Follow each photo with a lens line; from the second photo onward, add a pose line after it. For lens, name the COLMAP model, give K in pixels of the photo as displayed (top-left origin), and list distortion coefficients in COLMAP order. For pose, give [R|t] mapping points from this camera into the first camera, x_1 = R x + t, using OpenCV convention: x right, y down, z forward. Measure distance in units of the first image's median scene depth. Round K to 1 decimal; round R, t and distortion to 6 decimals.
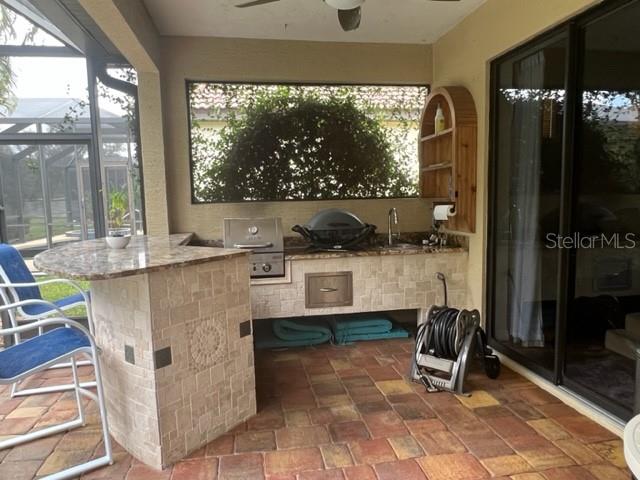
lens RADIAL K [[454.4, 0, 310.1], [0, 454.4, 251.1], [0, 0, 1]] dist [-0.003447, -0.009809]
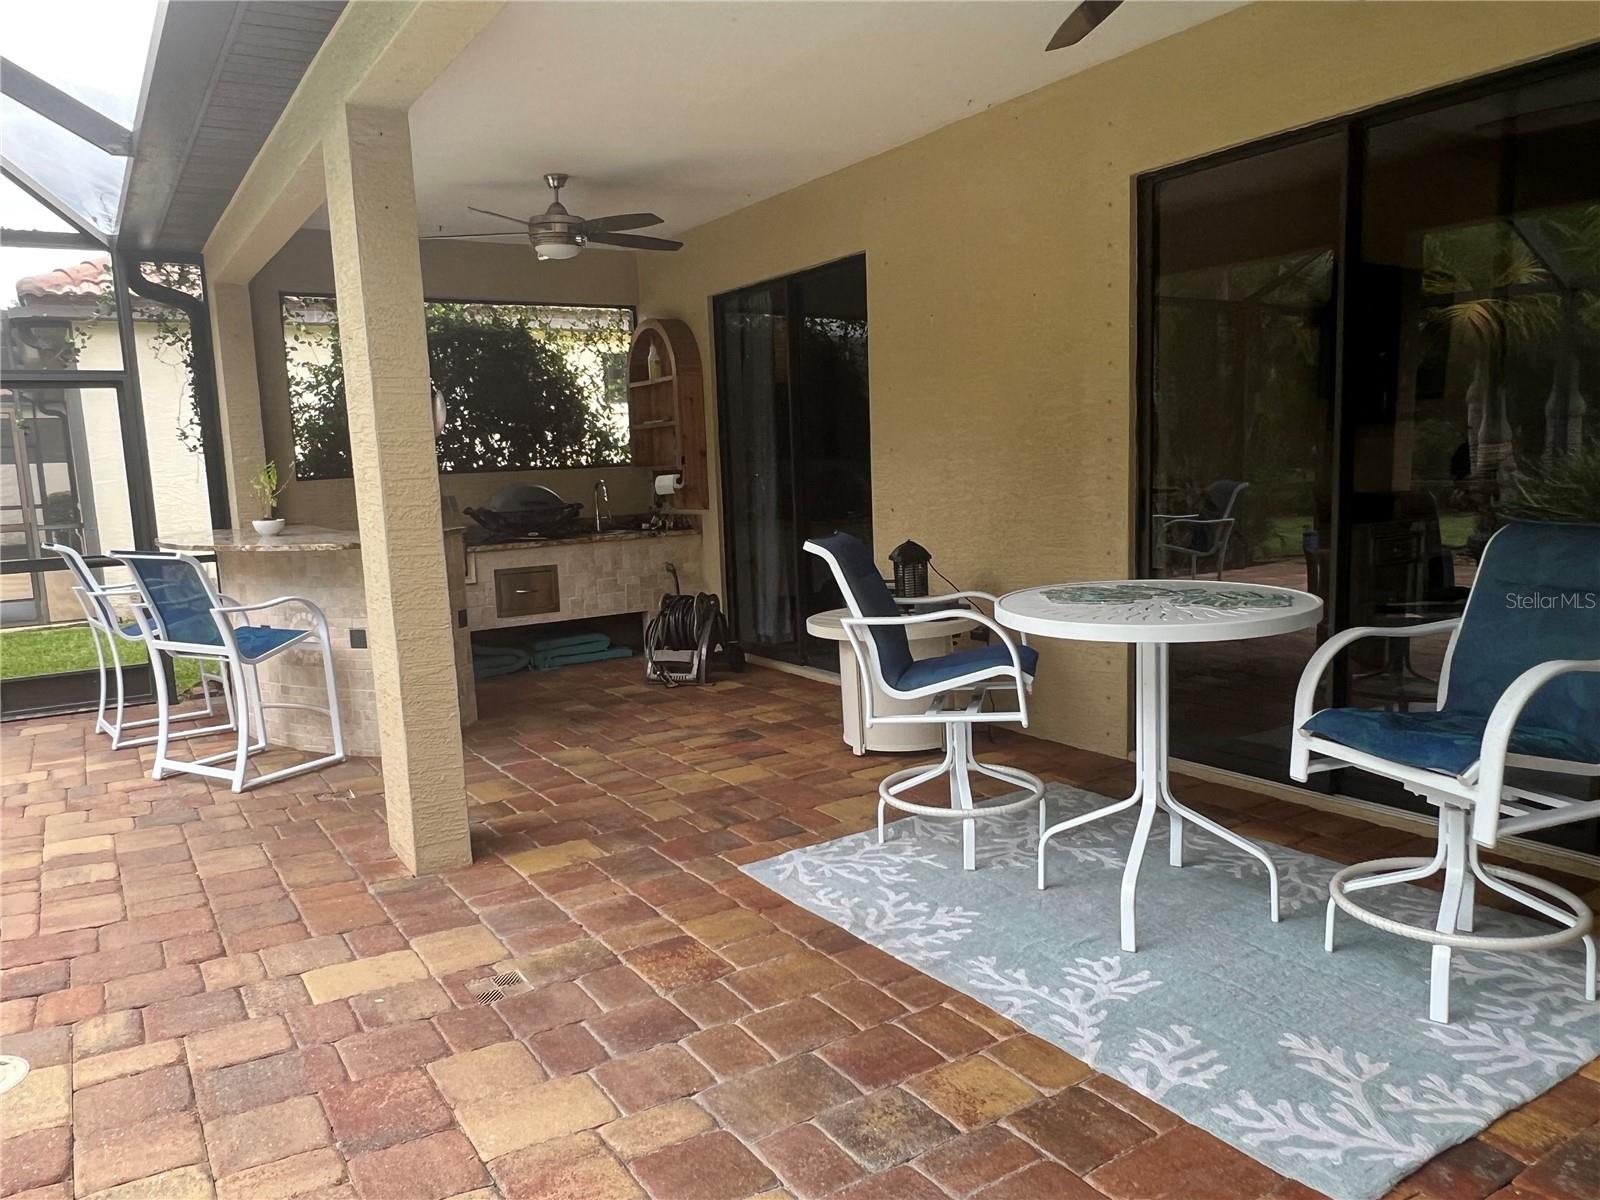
lens RADIAL K [[1135.9, 0, 798.3], [0, 1135.9, 606.2], [0, 0, 1]] dist [-0.003447, -0.009809]
pose [[0.912096, -0.063824, 0.404979, -0.296476], [0.063306, 0.997886, 0.014687, 0.106353], [-0.405061, 0.012241, 0.914208, -0.844041]]
